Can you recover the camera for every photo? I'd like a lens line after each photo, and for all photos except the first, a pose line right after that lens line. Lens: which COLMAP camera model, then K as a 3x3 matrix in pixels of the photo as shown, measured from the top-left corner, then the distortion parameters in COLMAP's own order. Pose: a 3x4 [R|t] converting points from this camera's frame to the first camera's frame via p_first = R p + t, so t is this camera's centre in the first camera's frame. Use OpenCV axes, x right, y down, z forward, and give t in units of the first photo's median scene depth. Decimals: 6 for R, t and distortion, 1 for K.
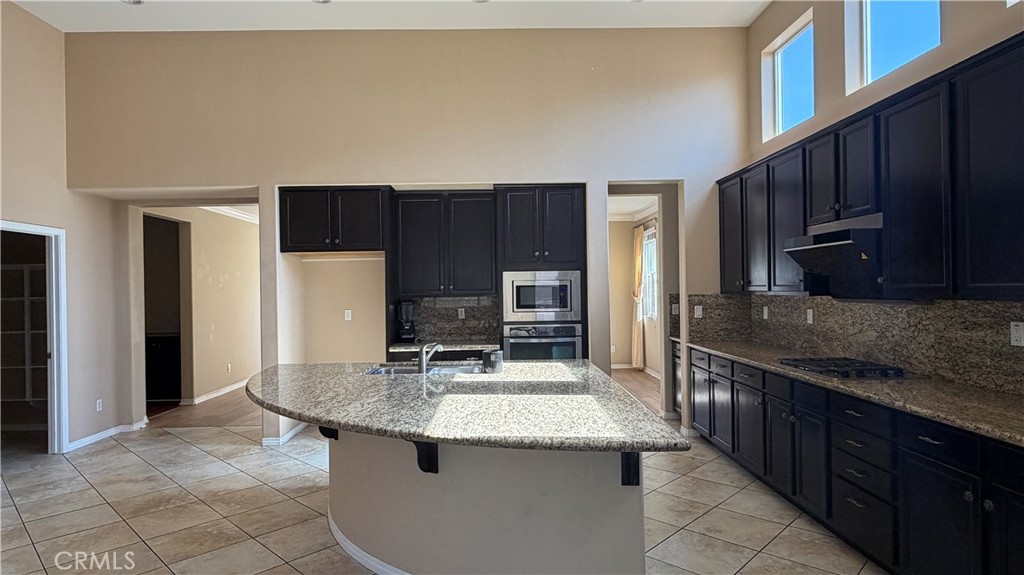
lens RADIAL K [[562.8, 0, 512.7], [0, 562.8, 289.0], [0, 0, 1]] dist [-0.001882, -0.000193]
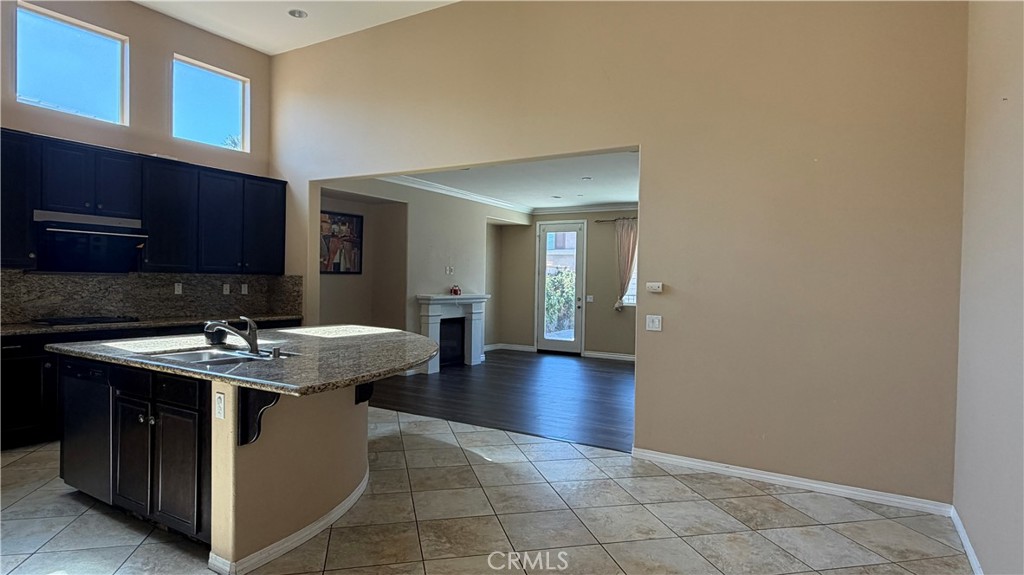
lens RADIAL K [[562.8, 0, 514.8], [0, 562.8, 286.4], [0, 0, 1]] dist [-0.001882, -0.000193]
pose [[-0.841309, -0.007047, 0.540509, -1.090935], [-0.007059, 0.999973, 0.002050, 0.045130], [-0.540509, -0.002091, -0.841336, 1.678409]]
